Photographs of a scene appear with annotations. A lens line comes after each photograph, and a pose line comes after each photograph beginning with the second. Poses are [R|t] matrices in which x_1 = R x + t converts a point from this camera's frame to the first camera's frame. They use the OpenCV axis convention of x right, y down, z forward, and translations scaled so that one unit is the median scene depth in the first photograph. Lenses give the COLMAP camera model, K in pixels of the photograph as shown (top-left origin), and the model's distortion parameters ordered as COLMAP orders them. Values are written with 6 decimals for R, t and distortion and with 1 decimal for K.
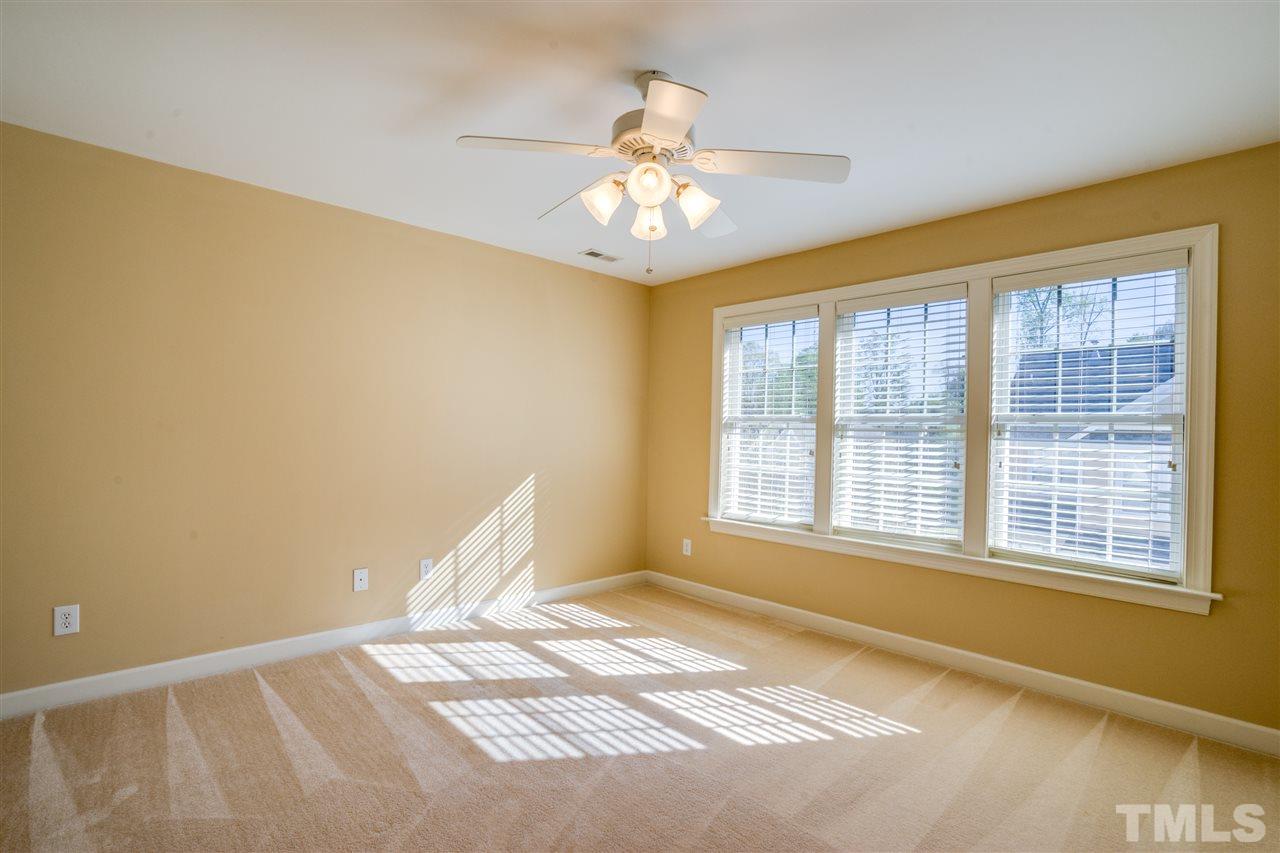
lens RADIAL K [[587.9, 0, 635.6], [0, 587.9, 428.4], [0, 0, 1]] dist [-0.057559, 0.020795]
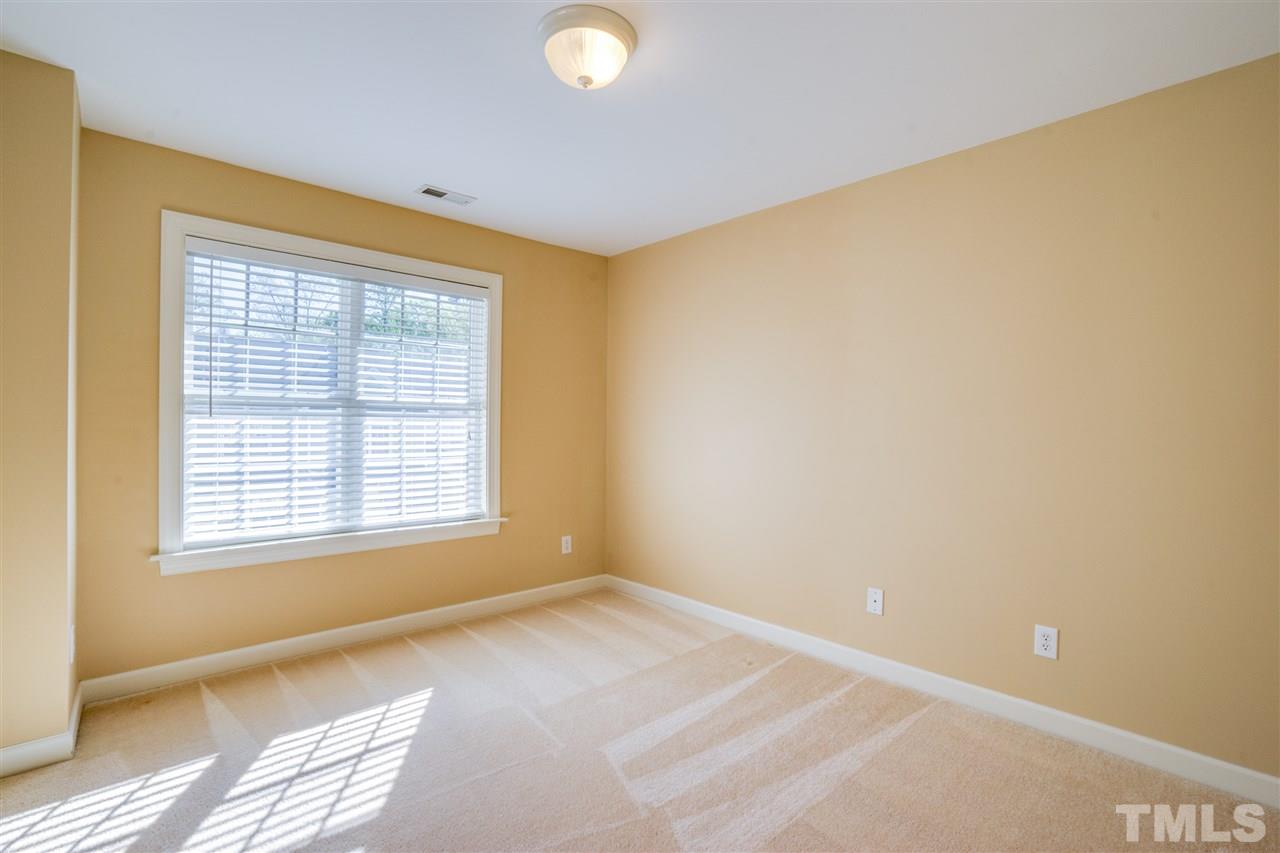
lens RADIAL K [[587.9, 0, 635.6], [0, 587.9, 428.4], [0, 0, 1]] dist [-0.057559, 0.020795]
pose [[0.021367, -0.029201, 0.999345, -0.546815], [-0.007537, 0.999540, 0.029368, -0.000547], [-0.999743, -0.008159, 0.021137, 0.604049]]
